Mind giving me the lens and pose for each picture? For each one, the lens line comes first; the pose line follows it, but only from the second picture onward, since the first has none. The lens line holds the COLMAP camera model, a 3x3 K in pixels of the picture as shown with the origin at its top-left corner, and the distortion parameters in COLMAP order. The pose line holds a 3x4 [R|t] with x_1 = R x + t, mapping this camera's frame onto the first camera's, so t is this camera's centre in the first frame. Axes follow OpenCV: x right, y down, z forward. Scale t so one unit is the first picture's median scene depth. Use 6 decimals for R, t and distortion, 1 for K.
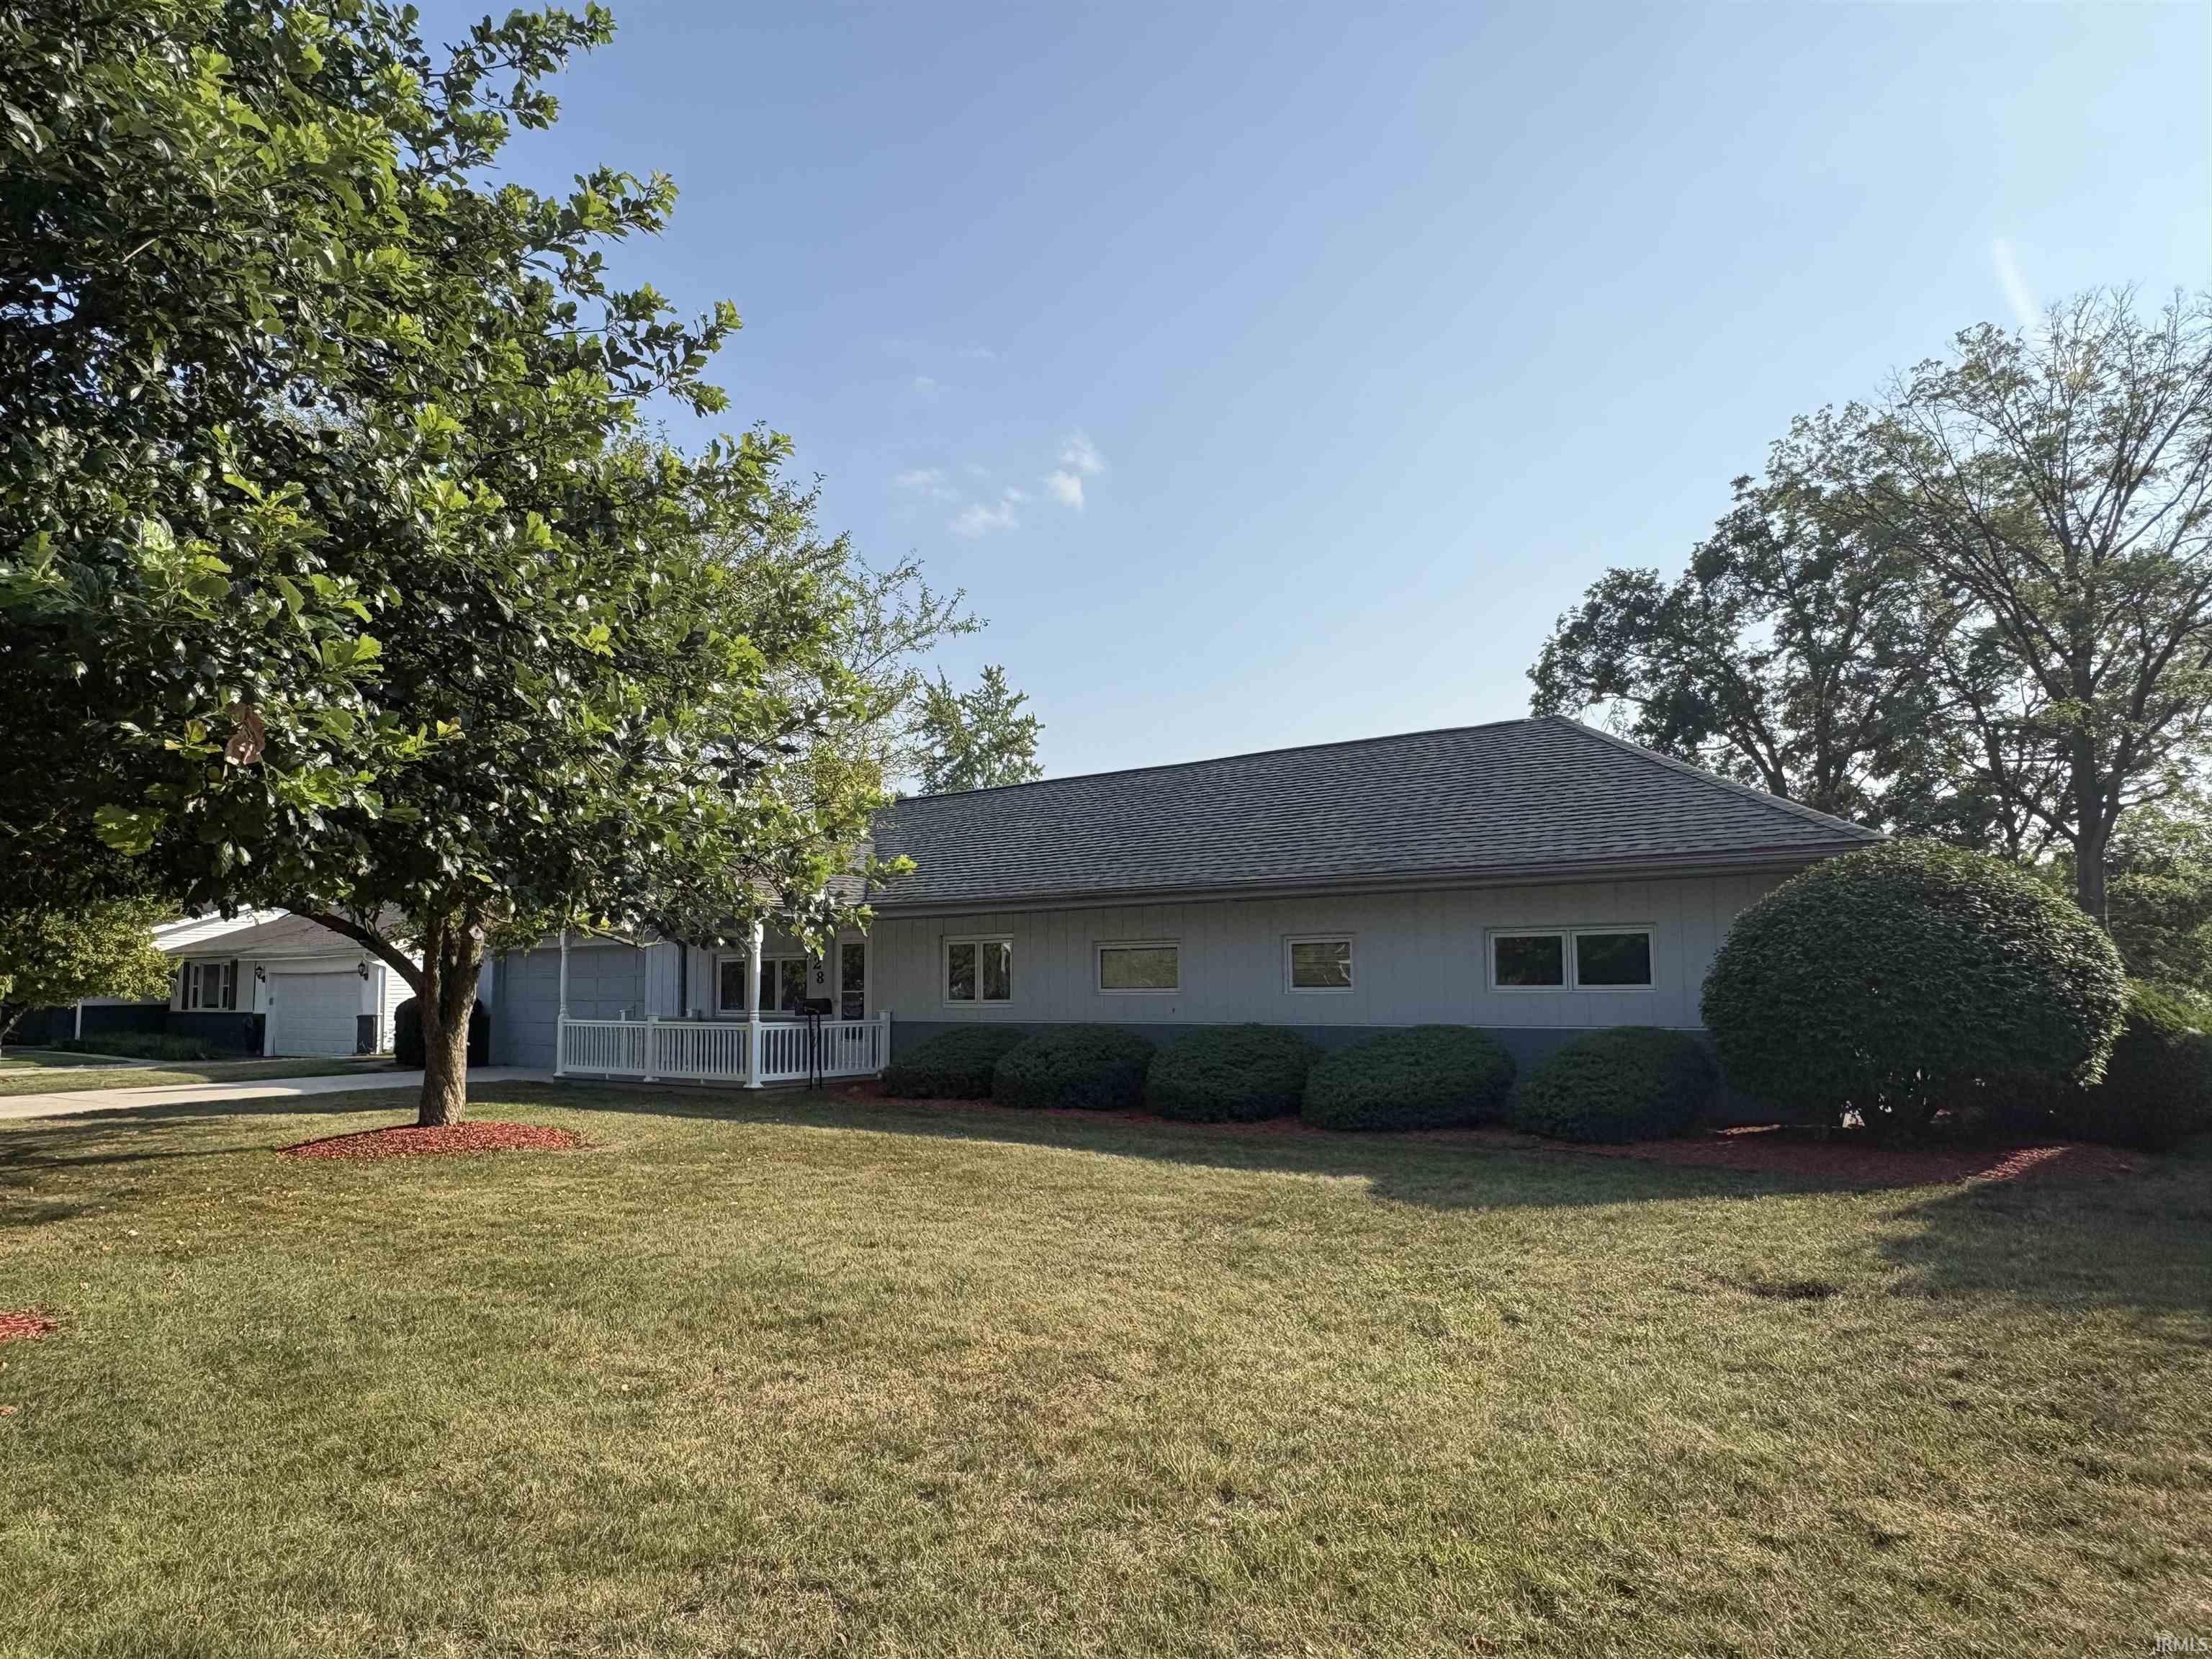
lens RADIAL K [[1495.8, 0, 1106.0], [0, 1495.8, 829.5], [0, 0, 1]] dist [-0.003351, 0.002021]
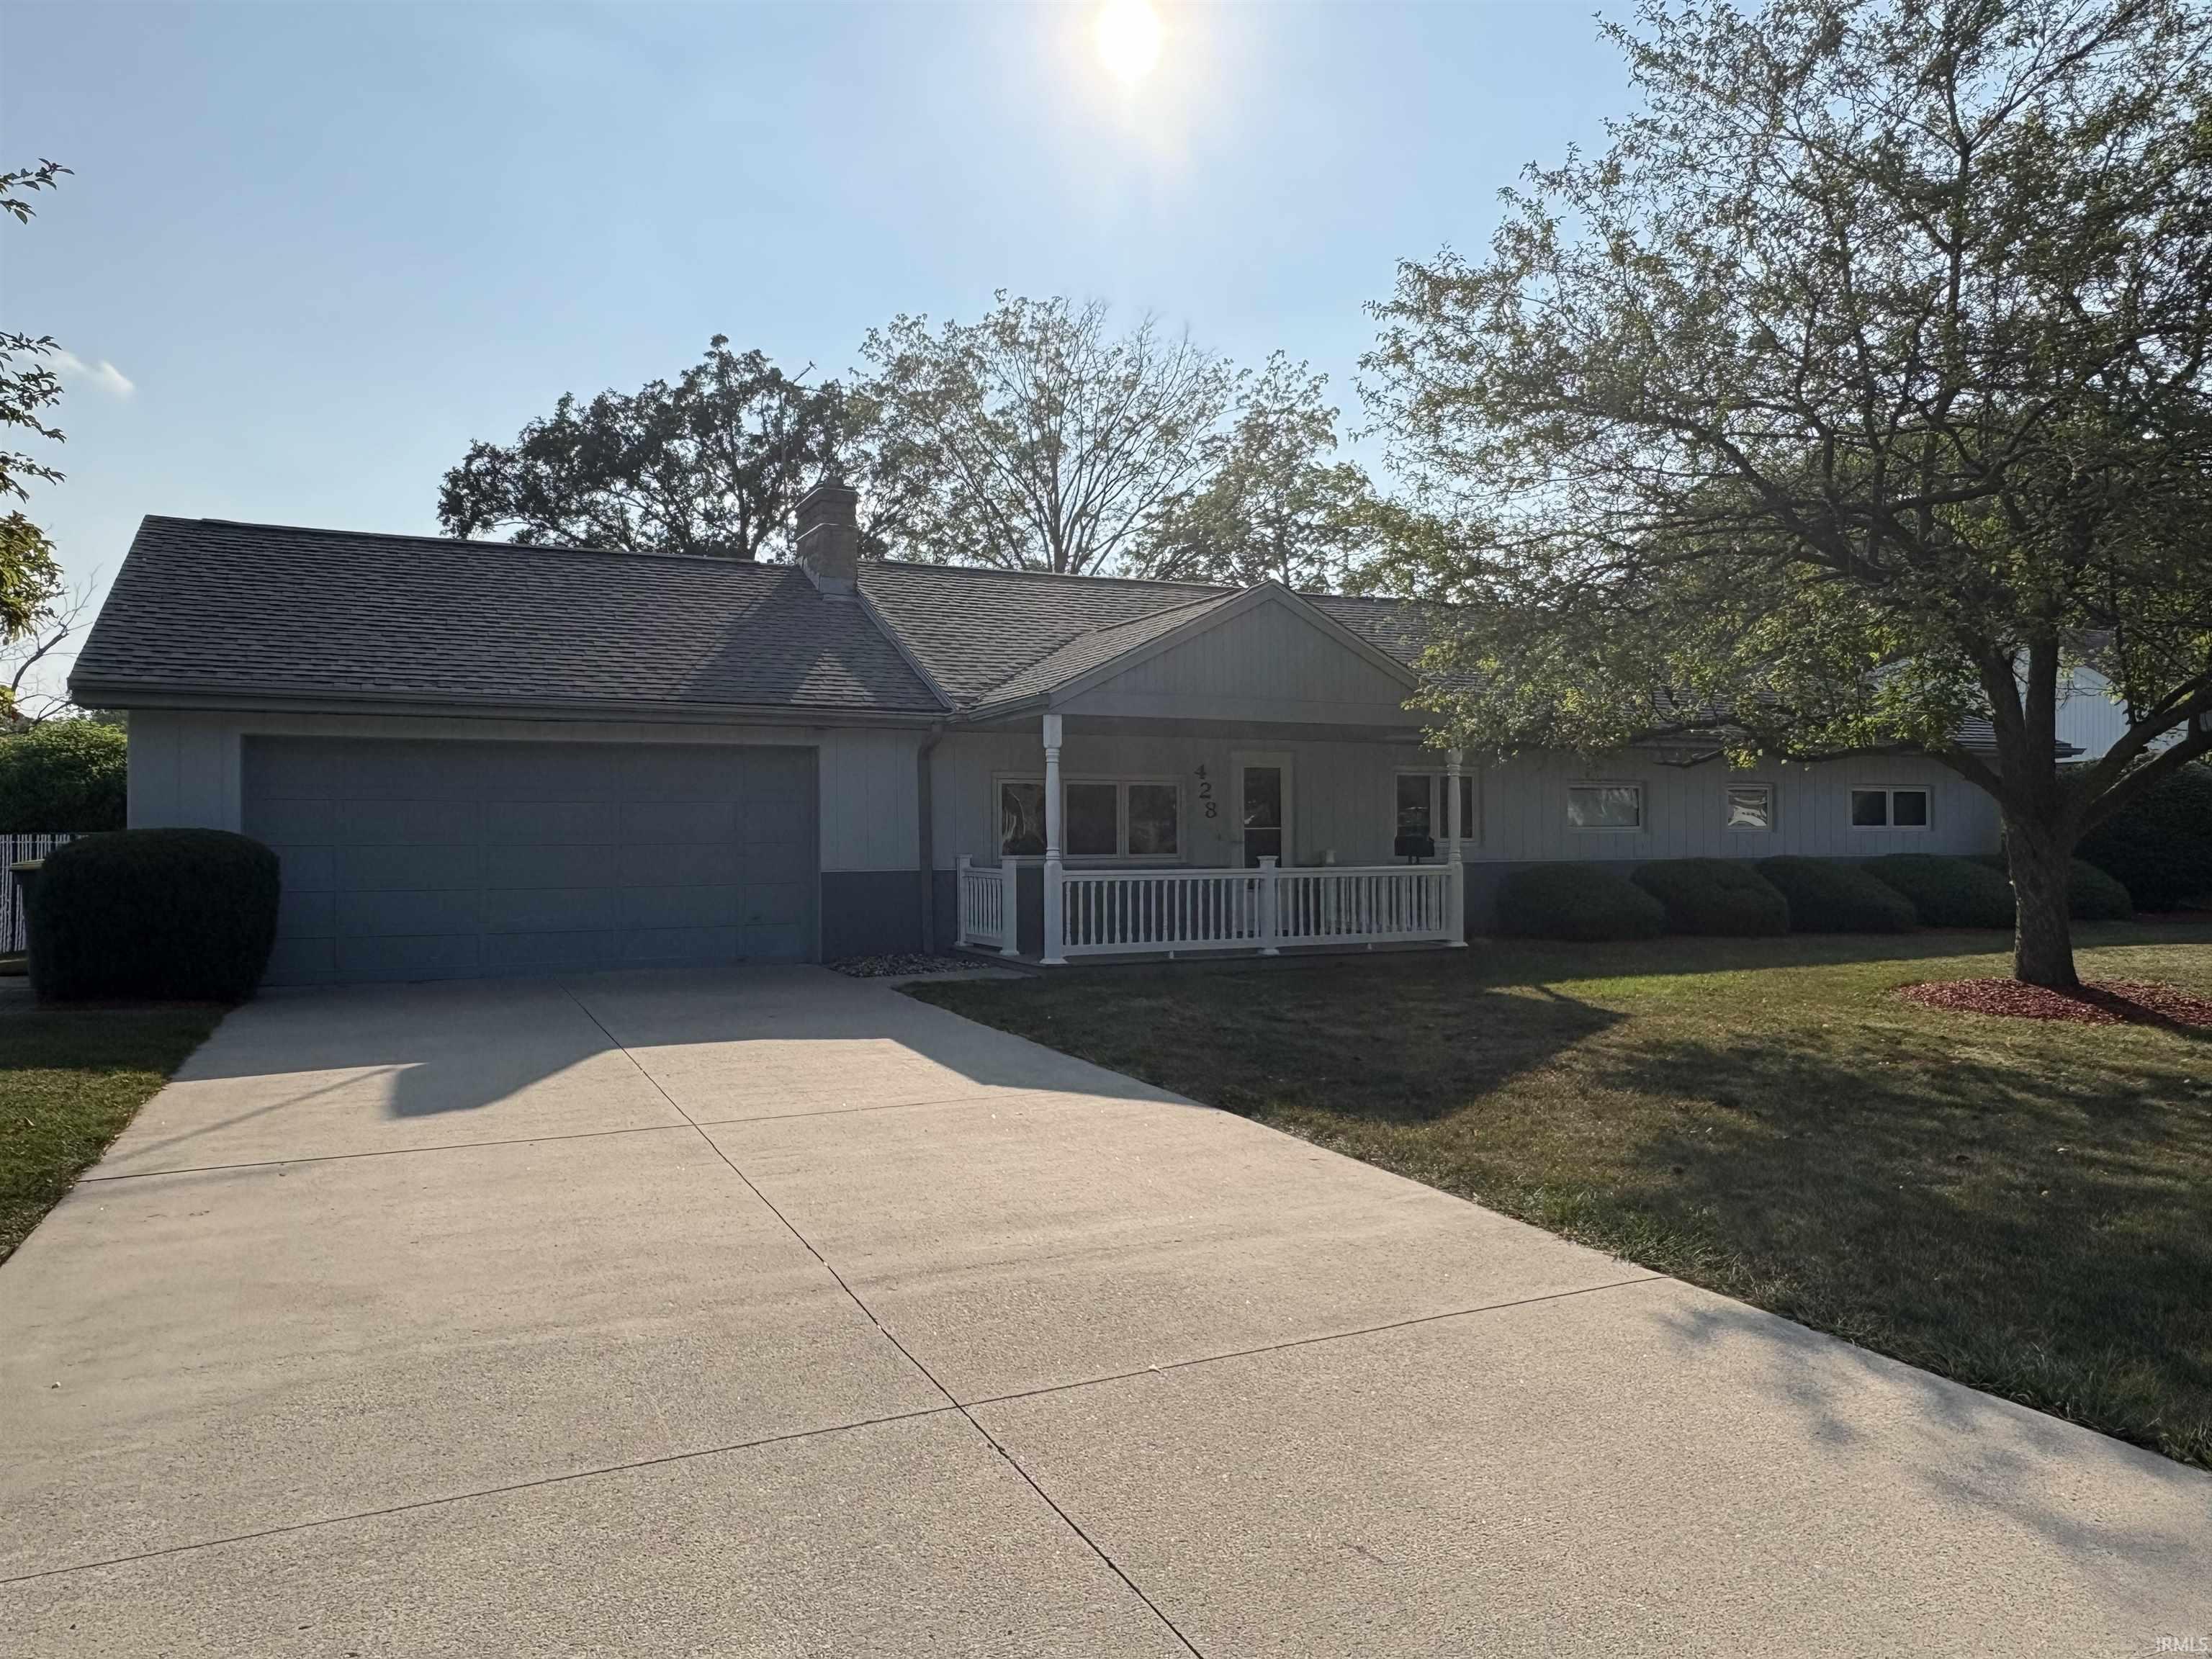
lens RADIAL K [[1495.8, 0, 1106.0], [0, 1495.8, 829.5], [0, 0, 1]] dist [-0.003351, 0.002021]
pose [[0.401364, 0.010091, 0.915863, -0.816394], [-0.096073, 0.994887, 0.031141, 0.082345], [-0.910866, -0.100488, 0.400281, 0.678350]]
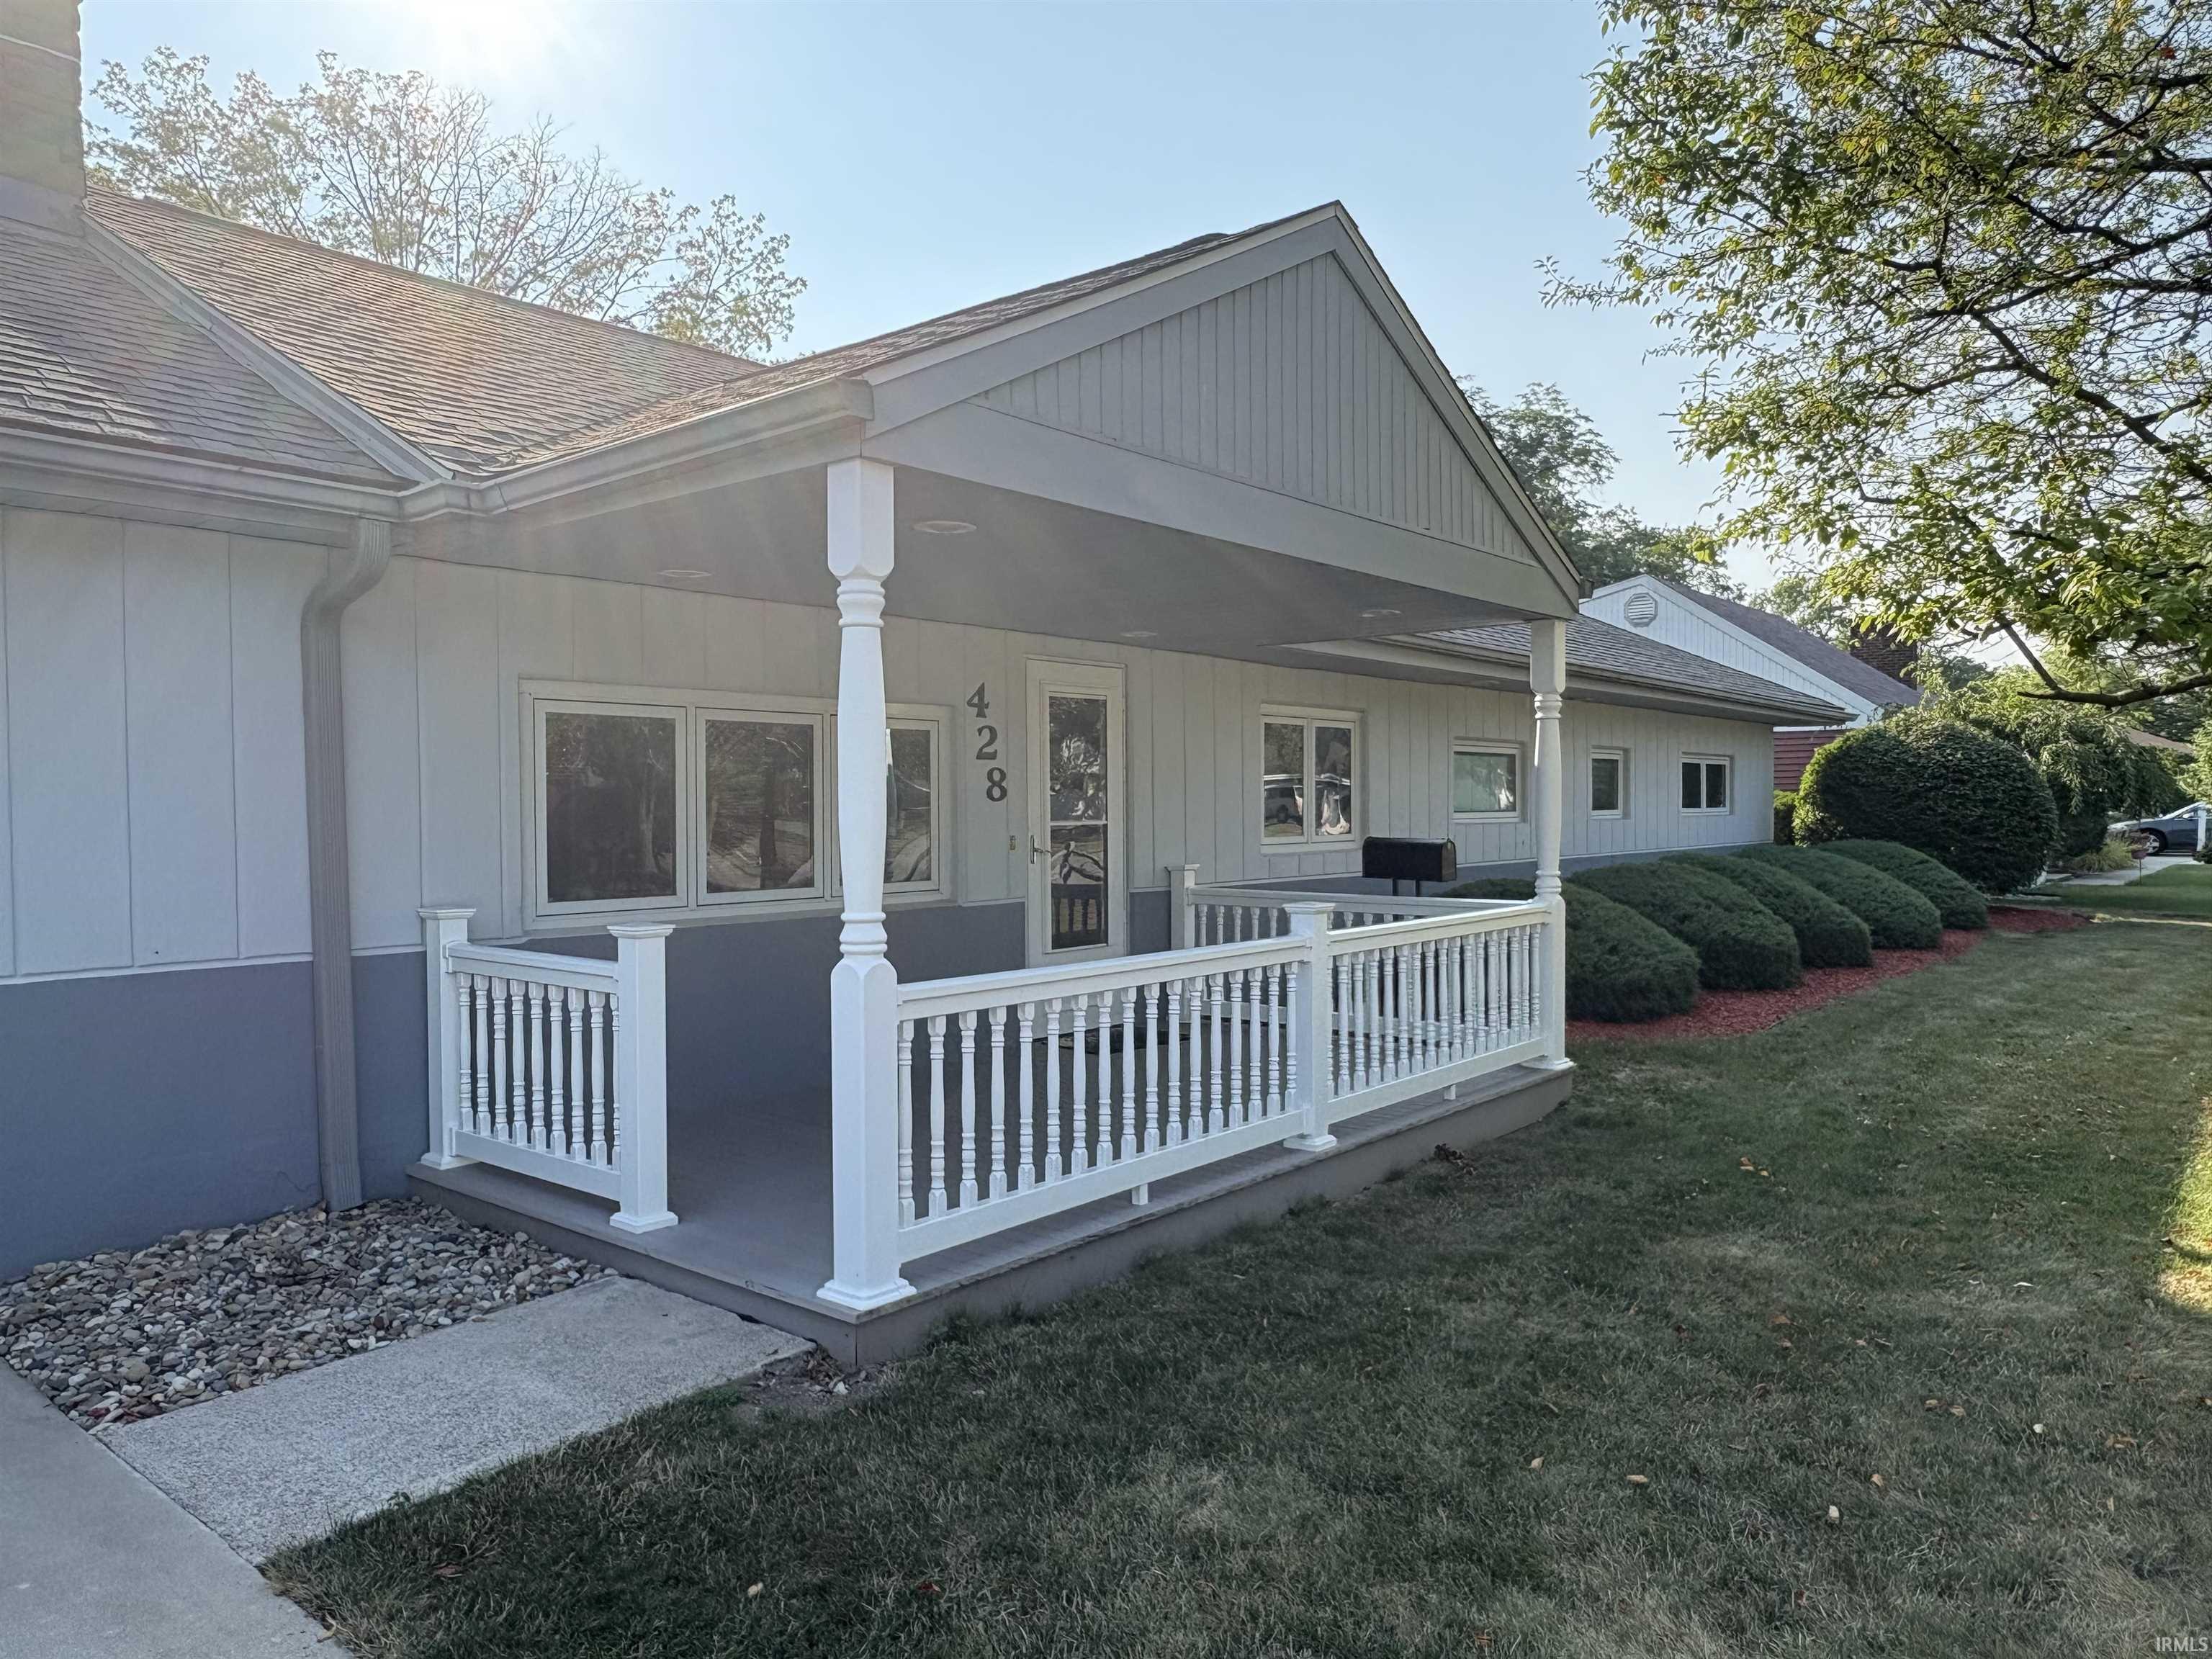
lens RADIAL K [[1495.8, 0, 1106.0], [0, 1495.8, 829.5], [0, 0, 1]] dist [-0.003351, 0.002021]
pose [[-0.015554, -0.009320, 0.999836, -0.420768], [-0.101093, 0.994847, 0.007701, 0.097458], [-0.994755, -0.100957, -0.016416, 0.934668]]
